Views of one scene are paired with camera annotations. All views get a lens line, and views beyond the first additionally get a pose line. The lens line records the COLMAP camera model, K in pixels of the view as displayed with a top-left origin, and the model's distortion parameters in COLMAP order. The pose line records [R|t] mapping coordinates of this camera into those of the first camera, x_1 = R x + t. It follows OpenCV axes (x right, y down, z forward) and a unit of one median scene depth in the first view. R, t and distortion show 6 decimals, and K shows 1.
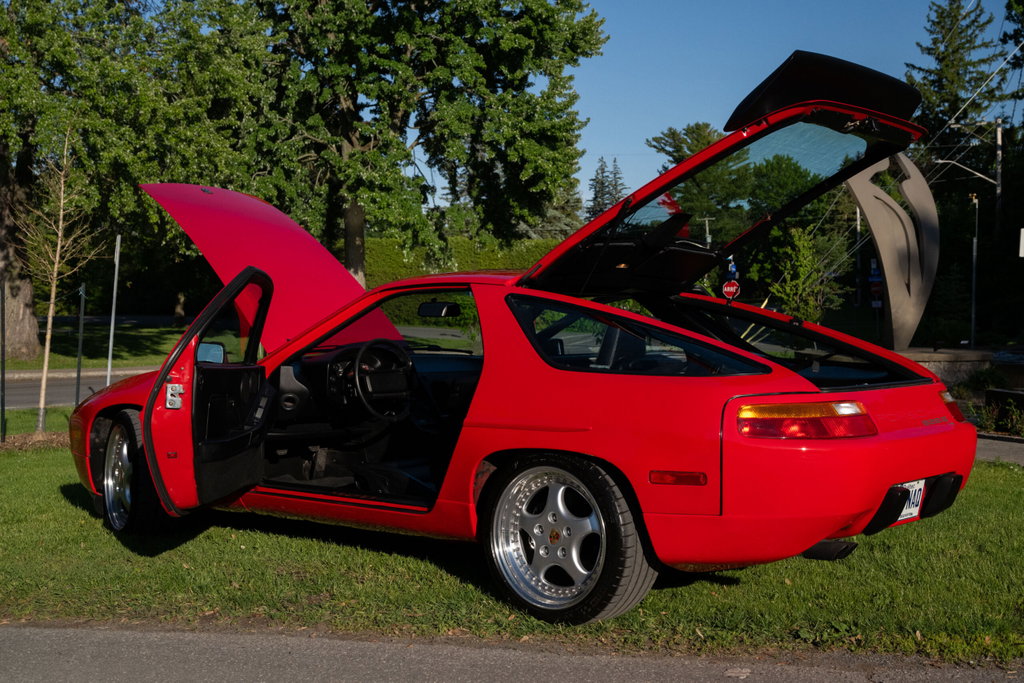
lens RADIAL K [[1355.5, 0, 512.0], [0, 1355.5, 341.5], [0, 0, 1]] dist [-0.018138, 0.003216]
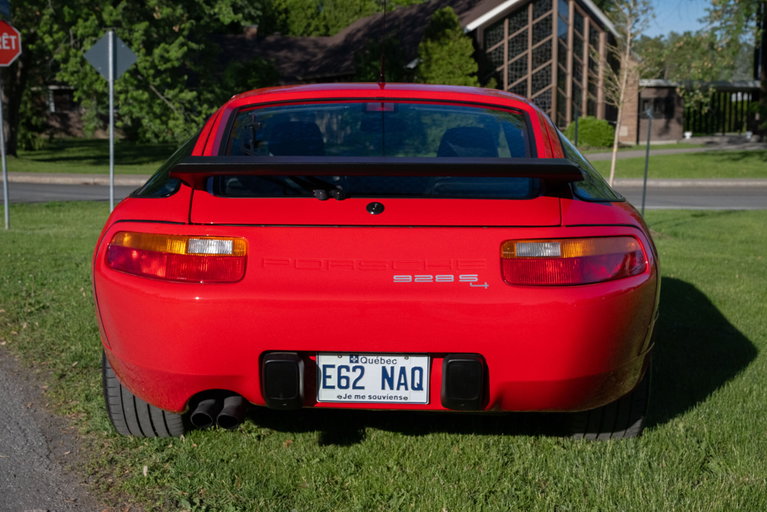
lens RADIAL K [[1033.6, 0, 383.5], [0, 1033.6, 256.0], [0, 0, 1]] dist [-0.001823, -0.004061]
pose [[0.608624, 0.095734, -0.787662, 0.098254], [-0.018558, 0.994141, 0.106490, -0.001470], [0.793242, -0.050195, 0.606834, 0.087450]]
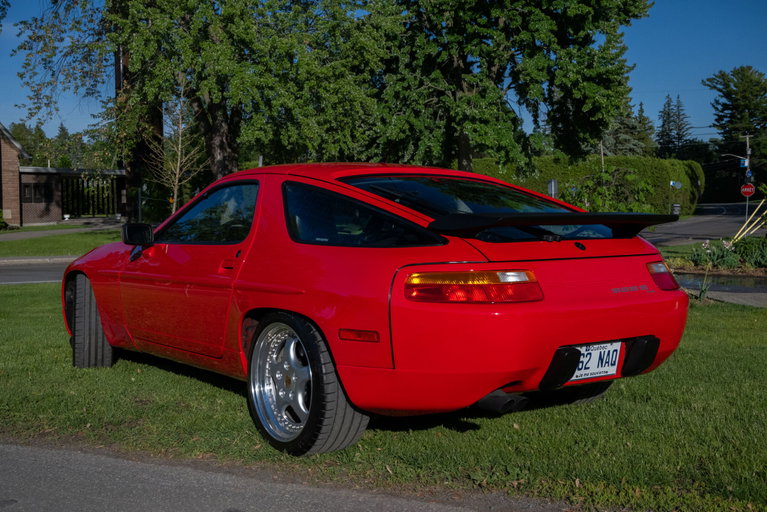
lens RADIAL K [[942.5, 0, 383.5], [0, 942.5, 256.0], [0, 0, 1]] dist [-0.000600, -0.007493]
pose [[0.970328, 0.002643, -0.241777, 0.041034], [0.003477, 0.999684, 0.024882, 0.001589], [0.241766, -0.024985, 0.970013, 0.027549]]
